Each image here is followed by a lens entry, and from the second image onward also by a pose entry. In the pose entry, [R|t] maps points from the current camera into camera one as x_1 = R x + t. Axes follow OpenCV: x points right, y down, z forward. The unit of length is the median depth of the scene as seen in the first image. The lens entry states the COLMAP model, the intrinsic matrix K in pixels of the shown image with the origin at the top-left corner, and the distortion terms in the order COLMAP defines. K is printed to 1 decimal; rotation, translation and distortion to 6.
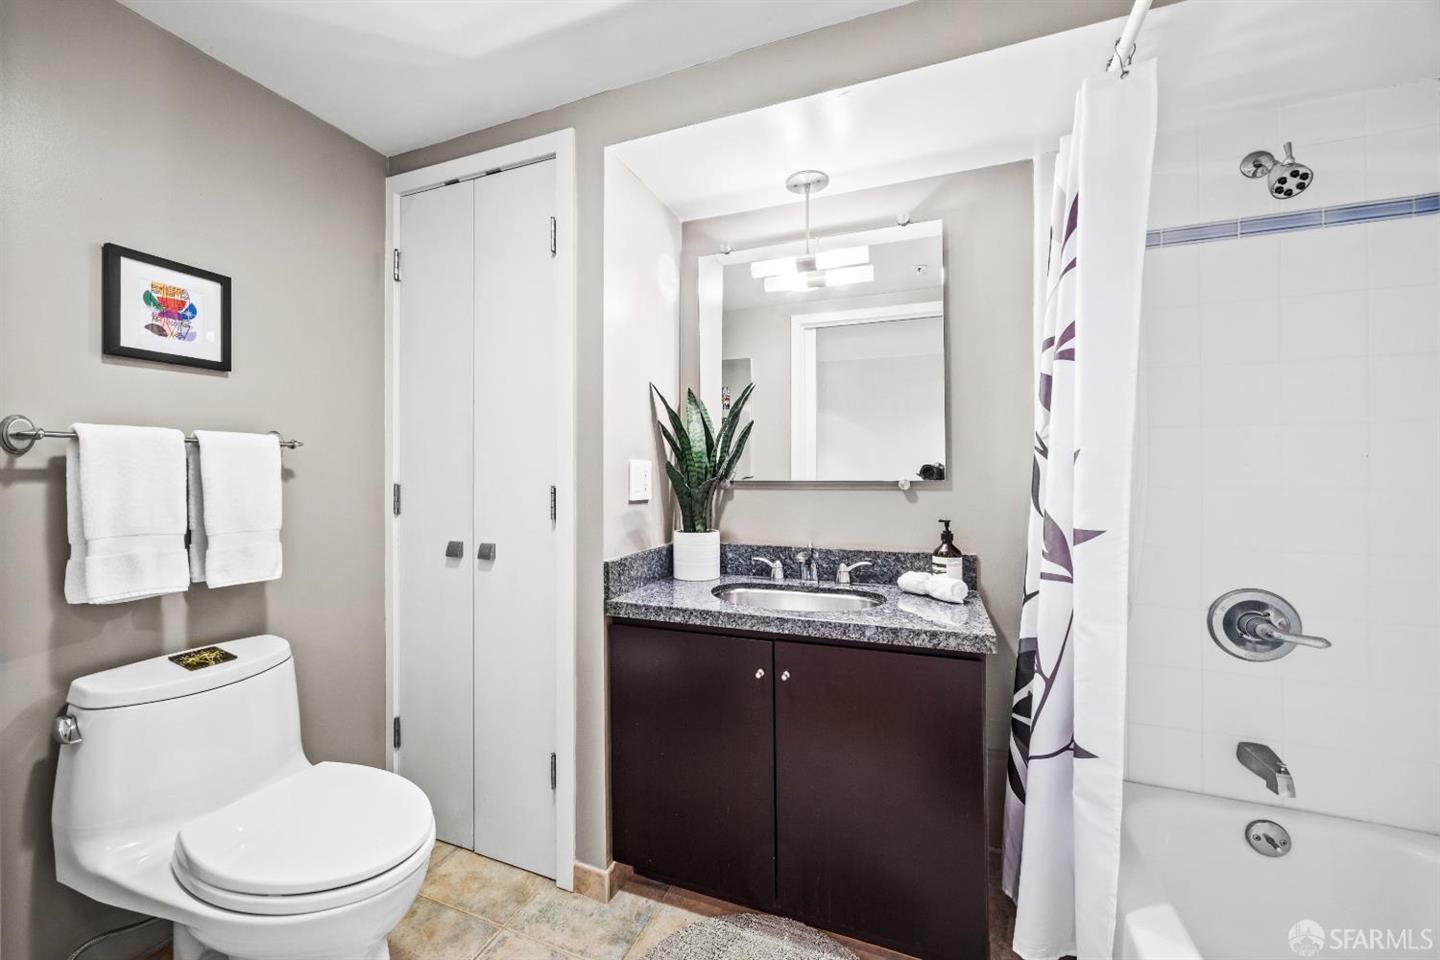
lens RADIAL K [[560.9, 0, 730.5], [0, 560.9, 482.7], [0, 0, 1]] dist [0.003426, -0.001338]
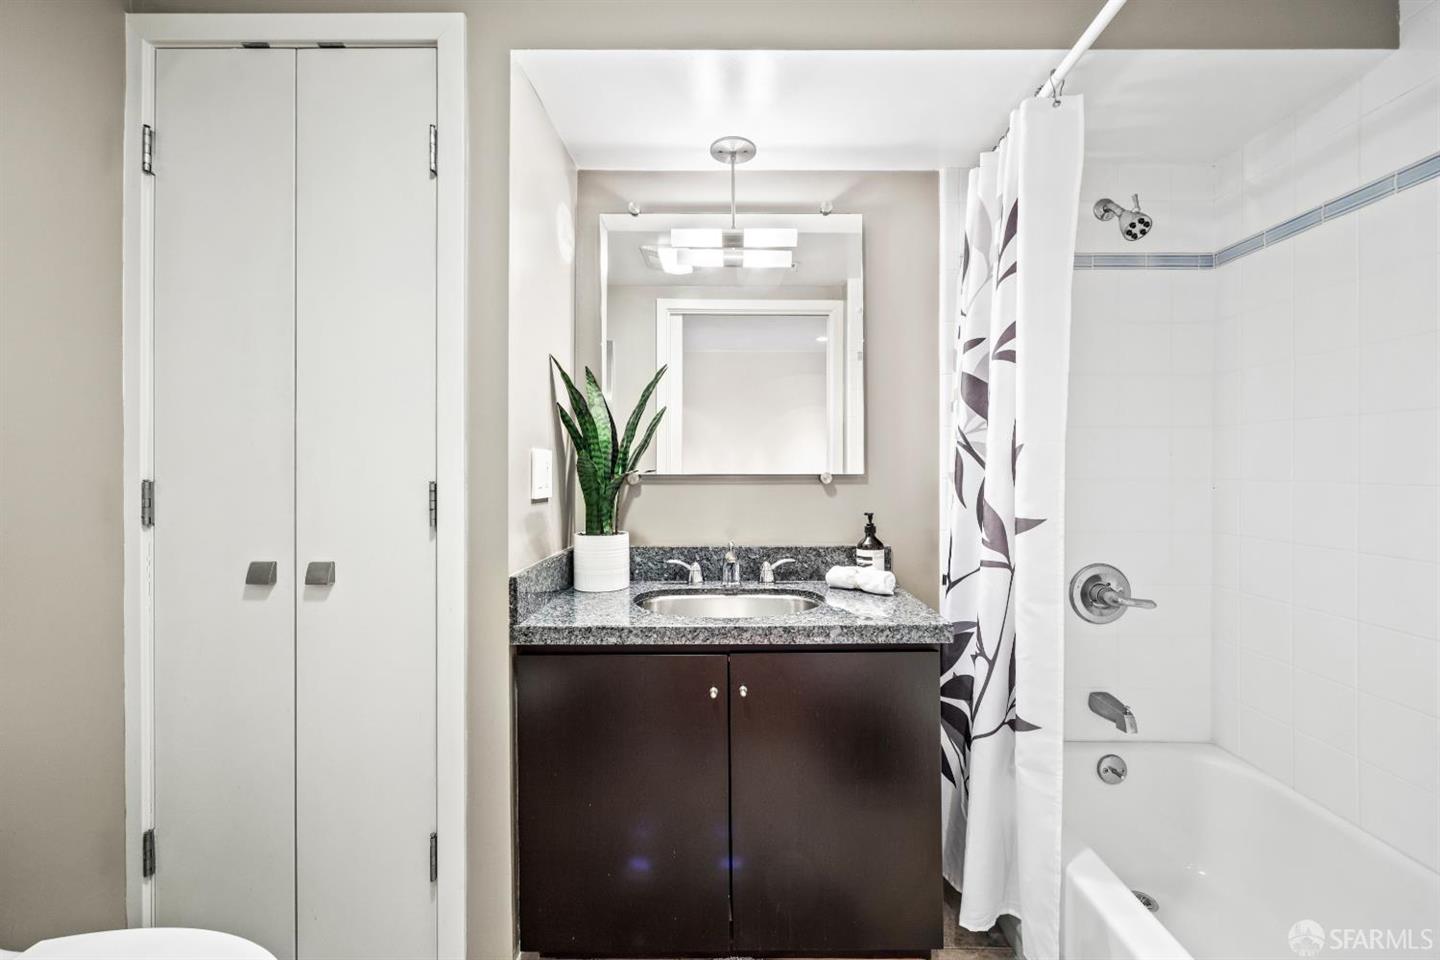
lens RADIAL K [[560.9, 0, 717.2], [0, 560.9, 478.9], [0, 0, 1]] dist [0.003426, -0.001338]
pose [[0.932859, -0.004188, 0.360217, -0.235959], [0.003698, 0.999991, 0.002050, 0.002143], [-0.360222, -0.000581, 0.932866, 0.158574]]
